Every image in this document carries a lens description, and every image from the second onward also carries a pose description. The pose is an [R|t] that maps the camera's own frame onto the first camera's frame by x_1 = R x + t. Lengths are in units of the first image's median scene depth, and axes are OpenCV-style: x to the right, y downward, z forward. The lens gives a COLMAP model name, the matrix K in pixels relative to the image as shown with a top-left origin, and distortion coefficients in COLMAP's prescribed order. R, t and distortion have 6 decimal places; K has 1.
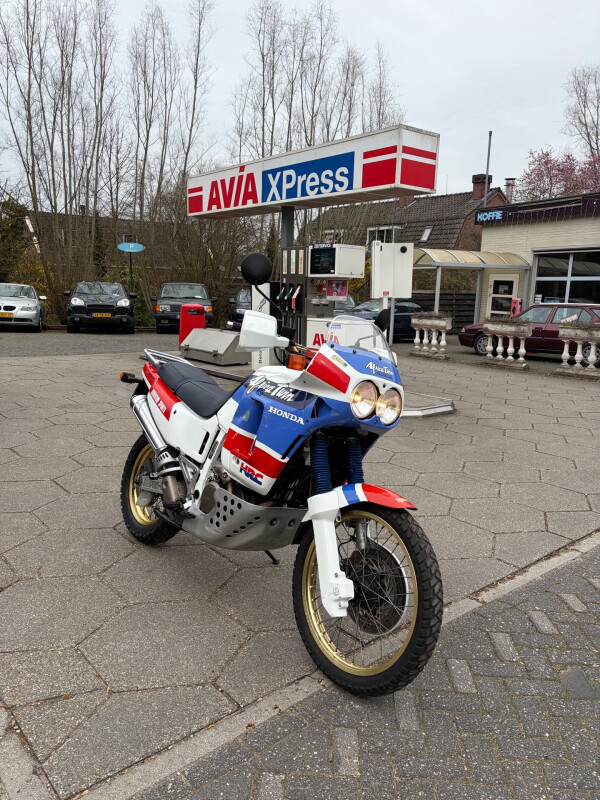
lens RADIAL K [[620.4, 0, 304.5], [0, 620.4, 390.2], [0, 0, 1]] dist [0.034650, -0.032101]
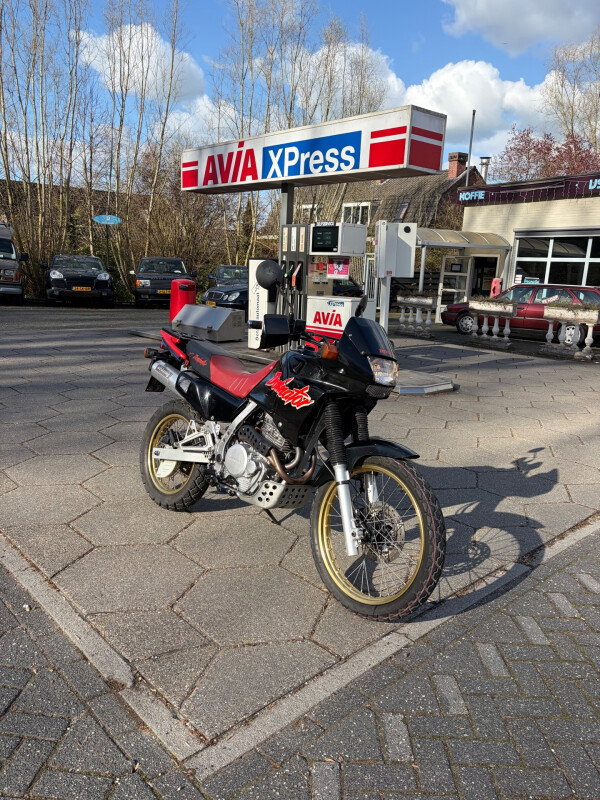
lens RADIAL K [[620.4, 0, 298.1], [0, 620.4, 393.6], [0, 0, 1]] dist [0.034650, -0.032101]
pose [[0.998966, 0.005818, 0.045096, -0.048869], [-0.007744, 0.999060, 0.042659, -0.000510], [-0.044805, -0.042964, 0.998071, -0.014052]]
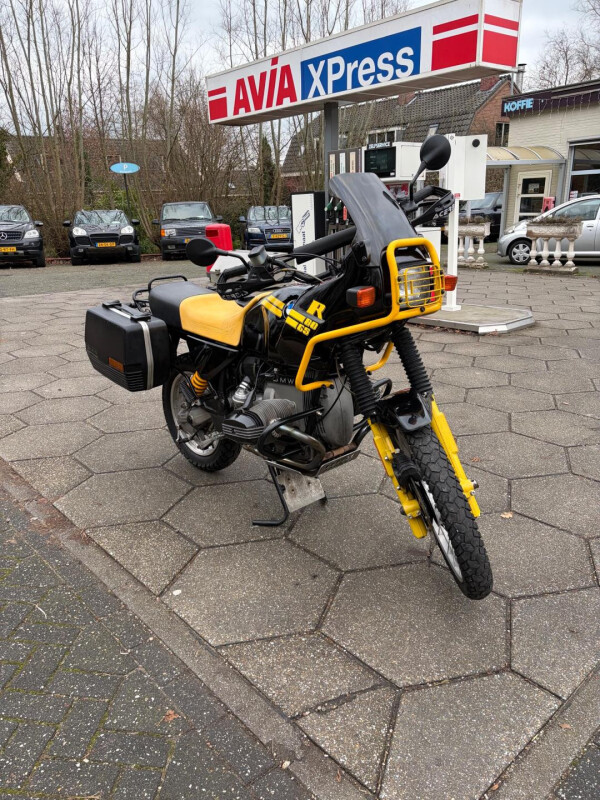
lens RADIAL K [[620.4, 0, 293.4], [0, 620.4, 405.0], [0, 0, 1]] dist [0.034650, -0.032101]
pose [[0.998064, -0.061527, -0.009130, -0.090403], [0.062201, 0.986994, 0.148233, -0.004640], [-0.000109, -0.148514, 0.988910, 0.051045]]
